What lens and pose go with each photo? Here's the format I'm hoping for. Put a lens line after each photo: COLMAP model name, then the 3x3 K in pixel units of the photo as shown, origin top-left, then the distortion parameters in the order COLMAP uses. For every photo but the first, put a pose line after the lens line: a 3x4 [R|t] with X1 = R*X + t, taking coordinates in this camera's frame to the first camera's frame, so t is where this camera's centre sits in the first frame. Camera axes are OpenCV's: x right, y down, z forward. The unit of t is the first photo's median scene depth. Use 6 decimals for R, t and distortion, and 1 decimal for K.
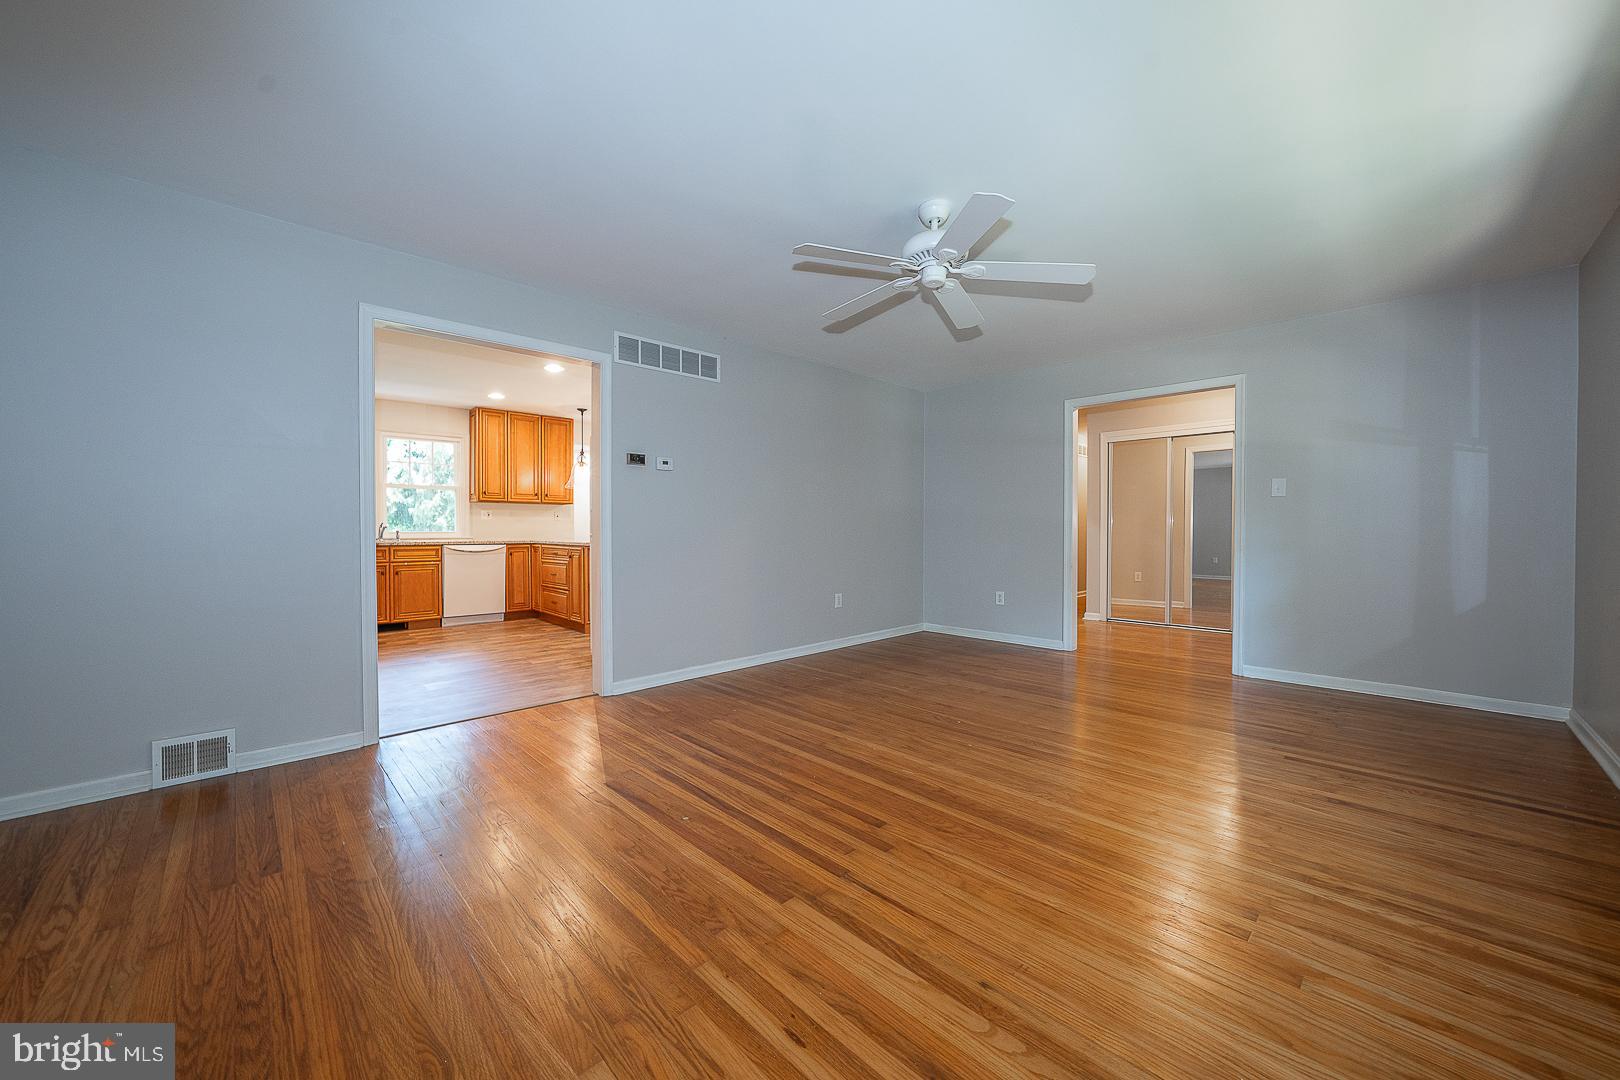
lens RADIAL K [[593.7, 0, 813.6], [0, 593.7, 538.5], [0, 0, 1]] dist [-0.021752, 0.005610]
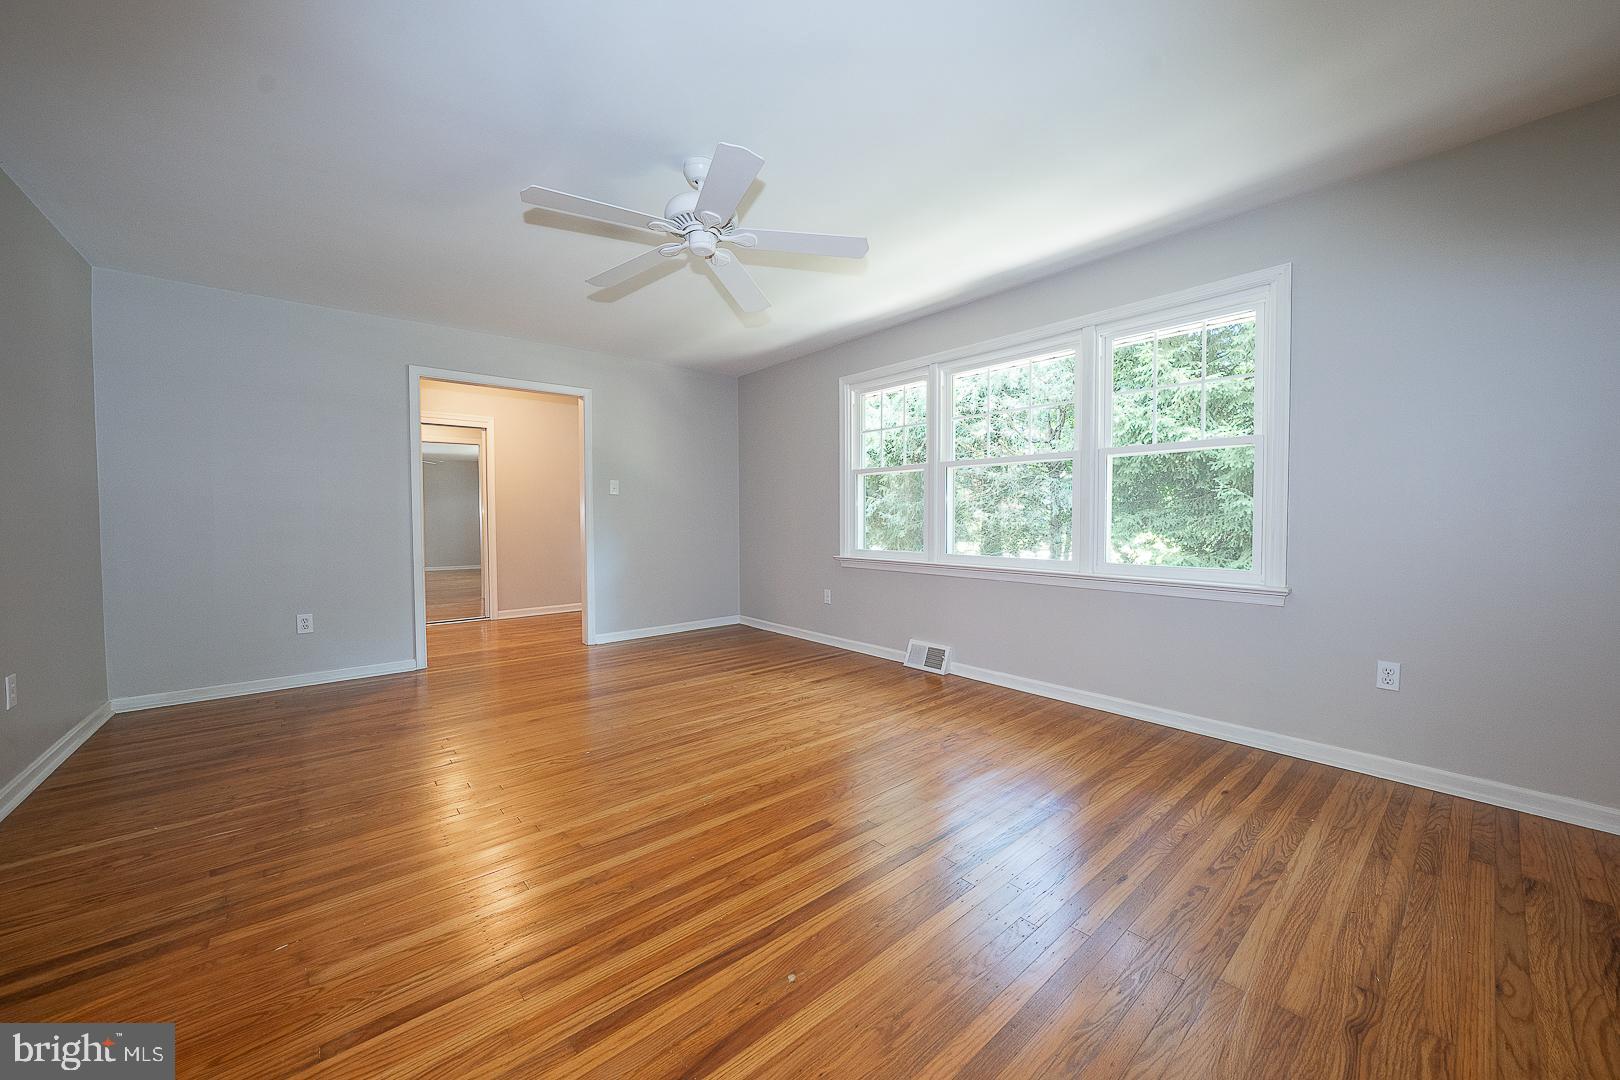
lens RADIAL K [[593.7, 0, 813.6], [0, 593.7, 538.5], [0, 0, 1]] dist [-0.021752, 0.005610]
pose [[0.066900, -0.036022, 0.997109, -0.700862], [0.022130, 0.999156, 0.034611, -0.019825], [-0.997514, 0.019751, 0.067640, 0.776981]]
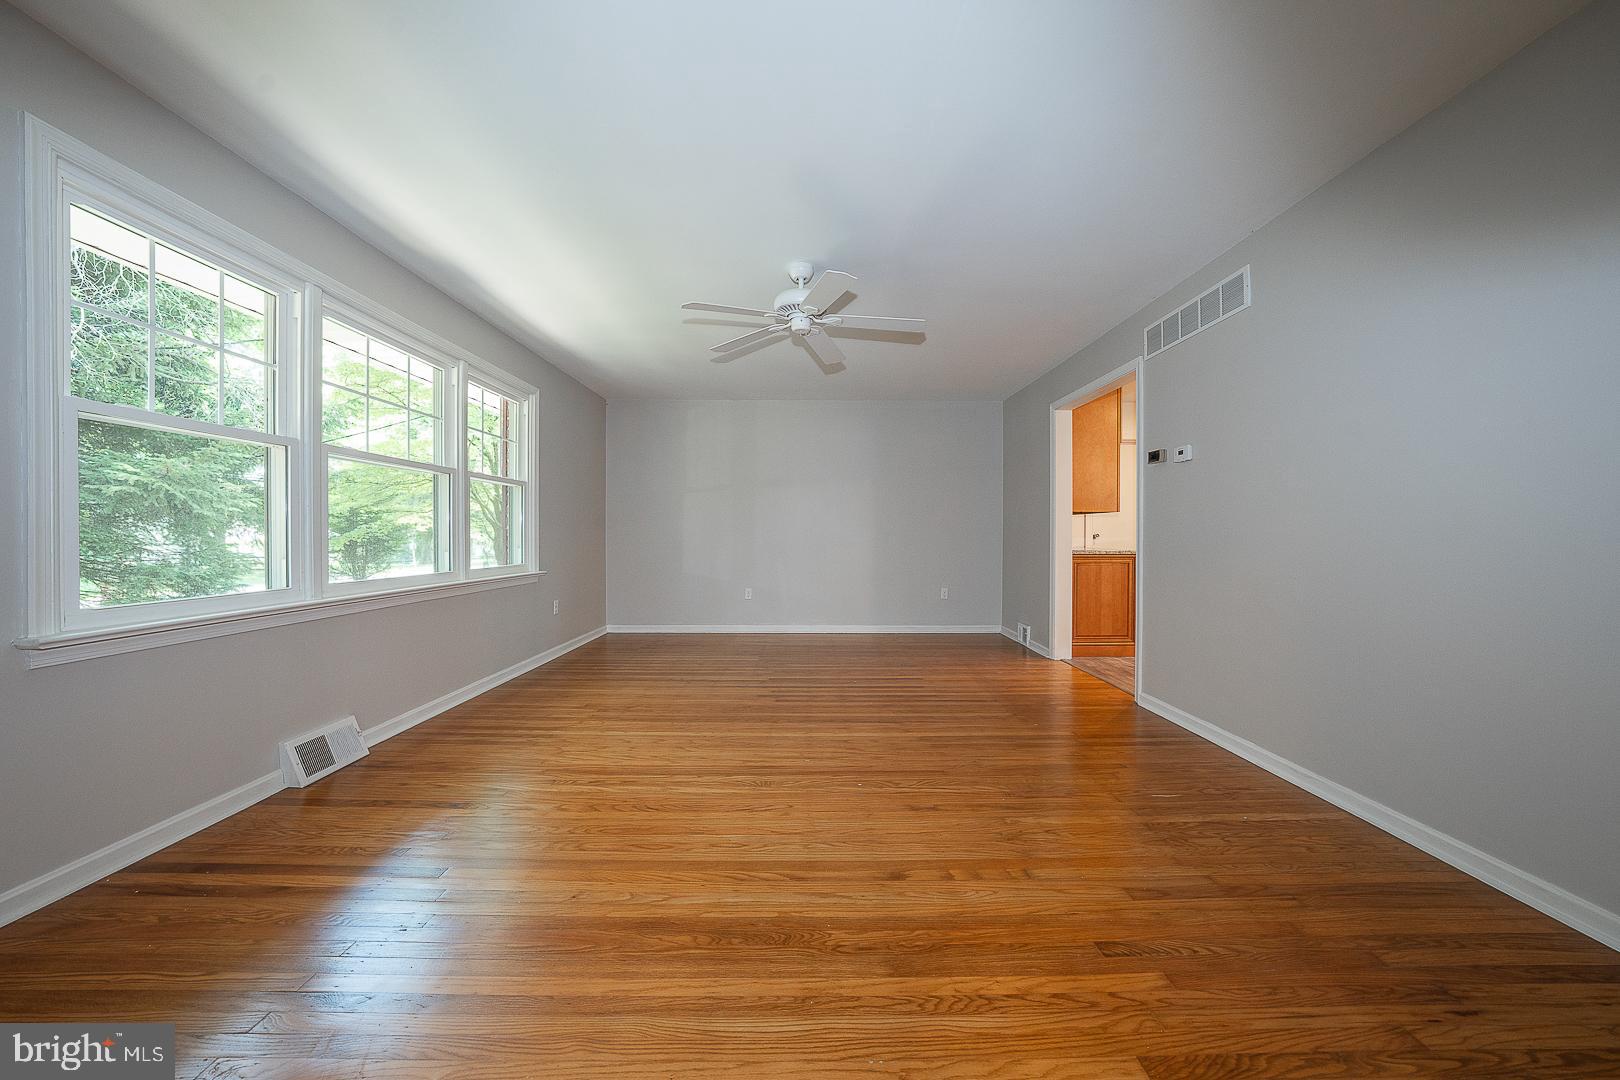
lens RADIAL K [[554.2, 0, 811.6], [0, 554.2, 538.0], [0, 0, 1]] dist [-0.018920, -0.000042]
pose [[-0.696796, 0.001896, -0.717267, 1.007832], [-0.014392, 0.999758, 0.016625, -0.024487], [0.717125, 0.021907, -0.696600, 1.819695]]
